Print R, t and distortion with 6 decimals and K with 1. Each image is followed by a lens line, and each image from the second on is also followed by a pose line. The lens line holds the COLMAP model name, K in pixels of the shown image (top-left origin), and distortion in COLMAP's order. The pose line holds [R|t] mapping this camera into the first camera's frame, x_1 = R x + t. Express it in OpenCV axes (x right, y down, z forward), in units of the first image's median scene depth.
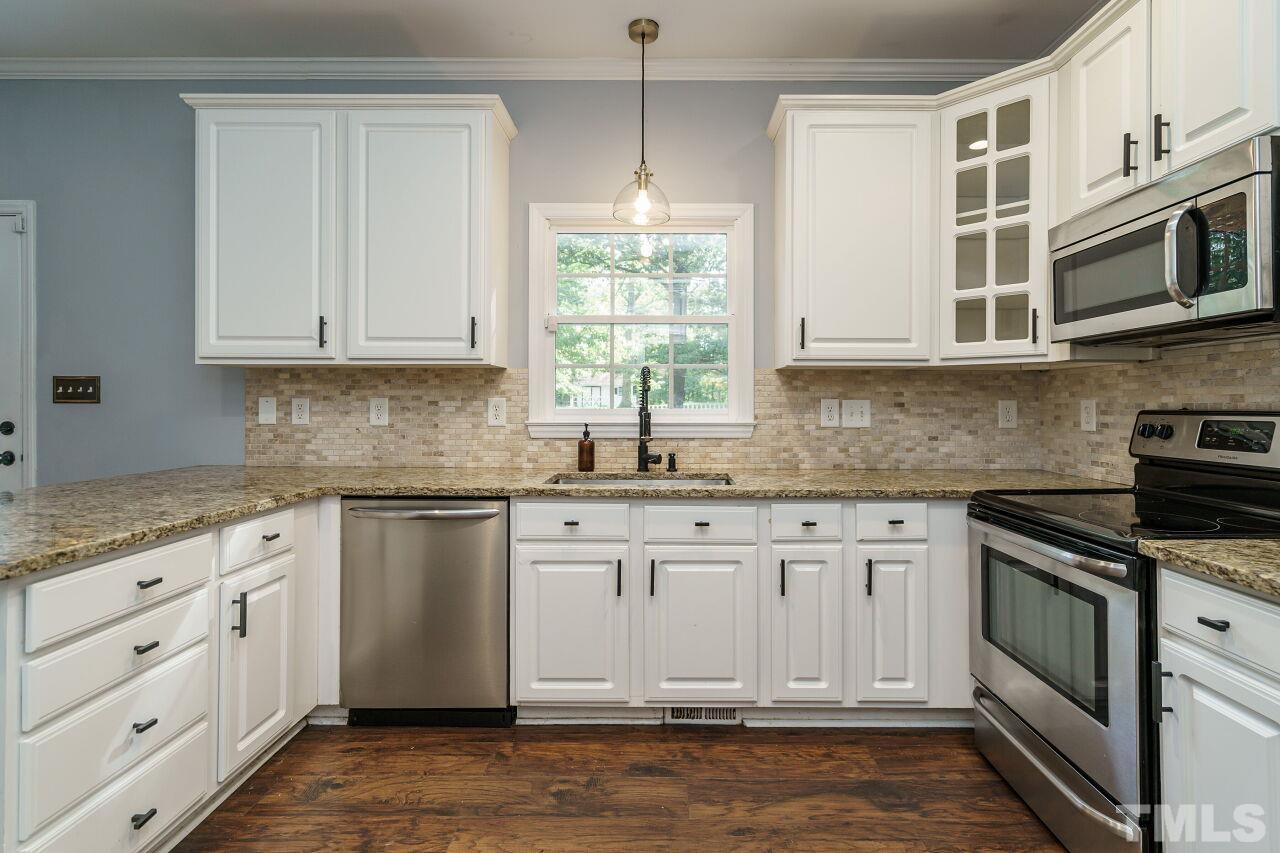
lens RADIAL K [[612.7, 0, 658.7], [0, 612.7, 400.1], [0, 0, 1]] dist [0.001166, 0.000365]
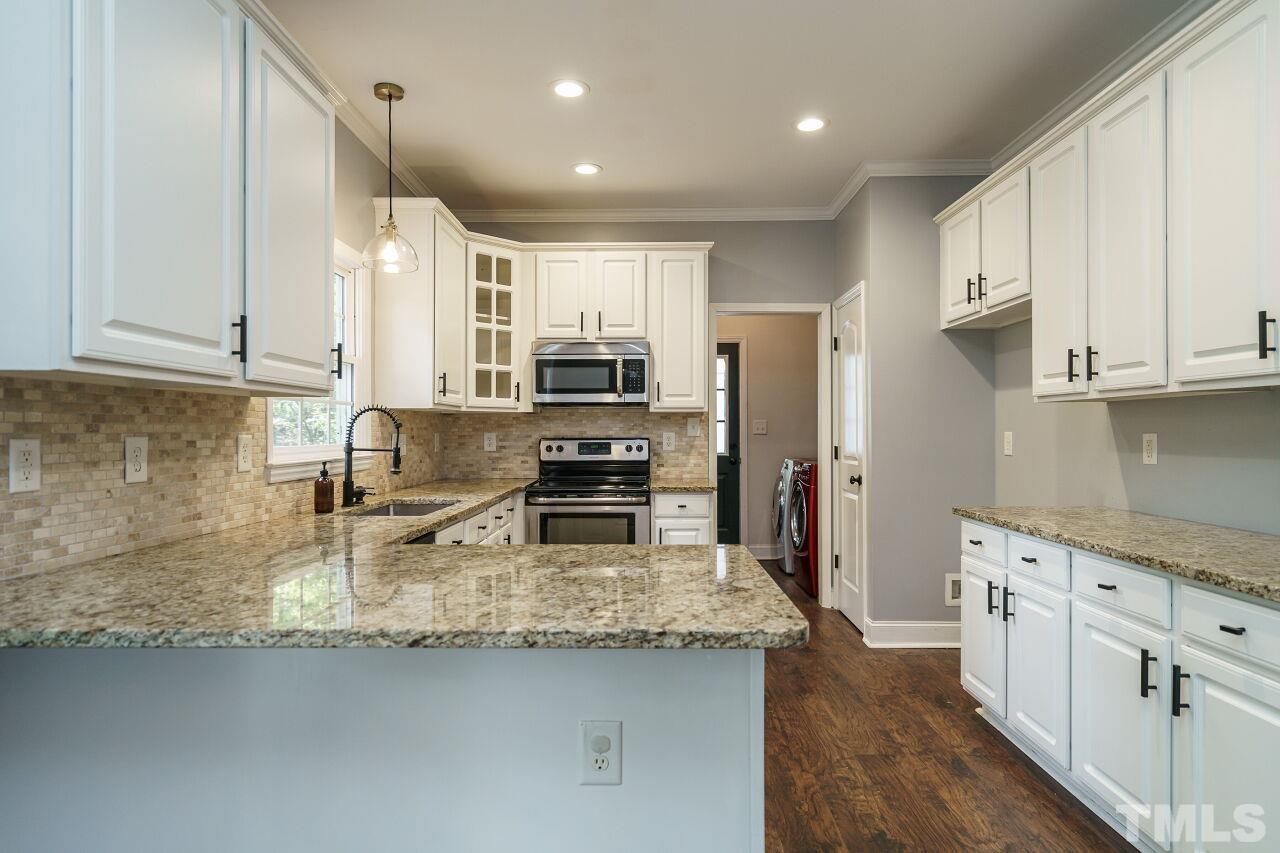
lens RADIAL K [[726.4, 0, 634.6], [0, 726.4, 432.5], [0, 0, 1]] dist [0.002493, 0.000713]
pose [[0.016944, -0.006063, 0.999838, -1.360868], [-0.002906, 0.999977, 0.006113, -0.015817], [-0.999852, -0.003009, 0.016926, 0.572493]]
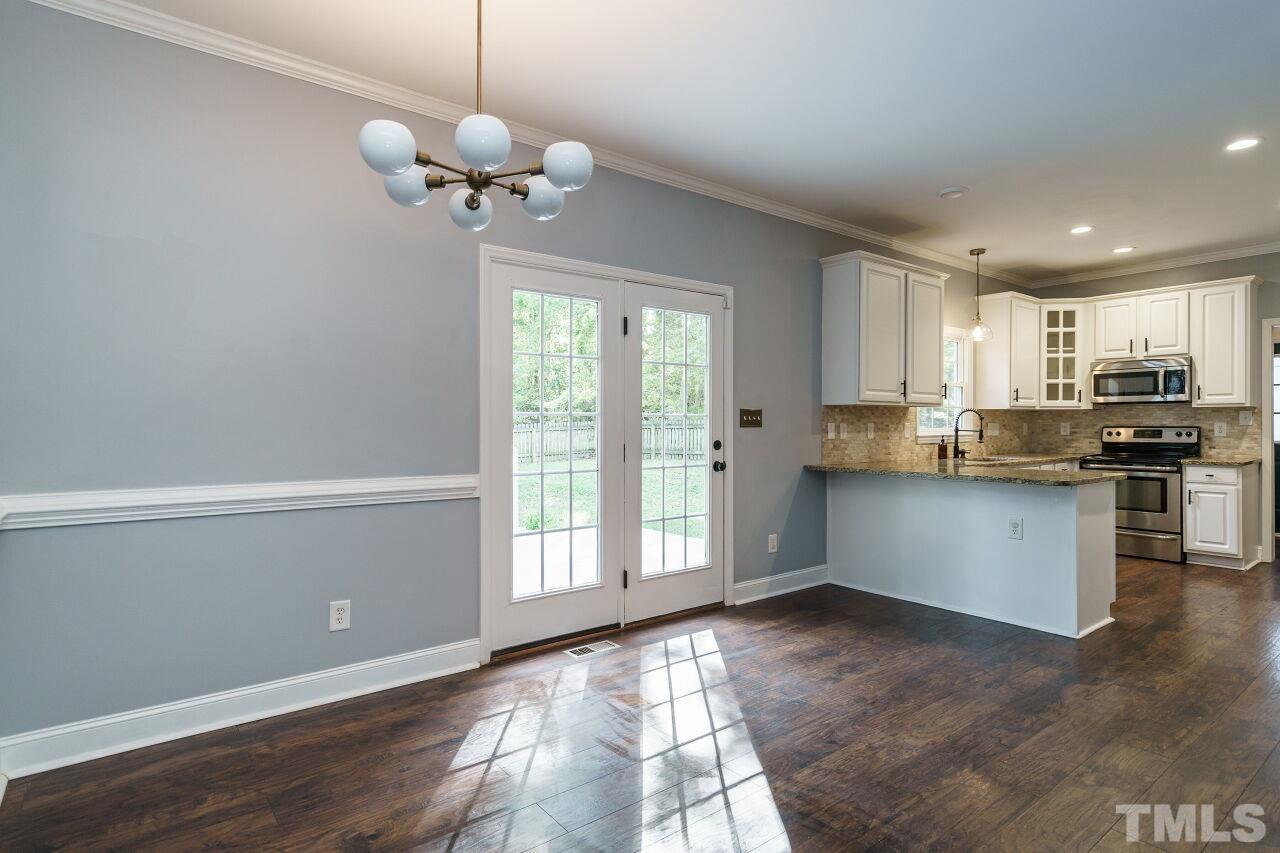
lens RADIAL K [[657.9, 0, 642.1], [0, 657.9, 425.4], [0, 0, 1]] dist [0.008747, 0.000074]
pose [[0.788851, -0.005590, 0.614559, -2.491464], [0.001331, 0.999972, 0.007388, -0.013528], [-0.614583, -0.005010, 0.788837, -0.109062]]
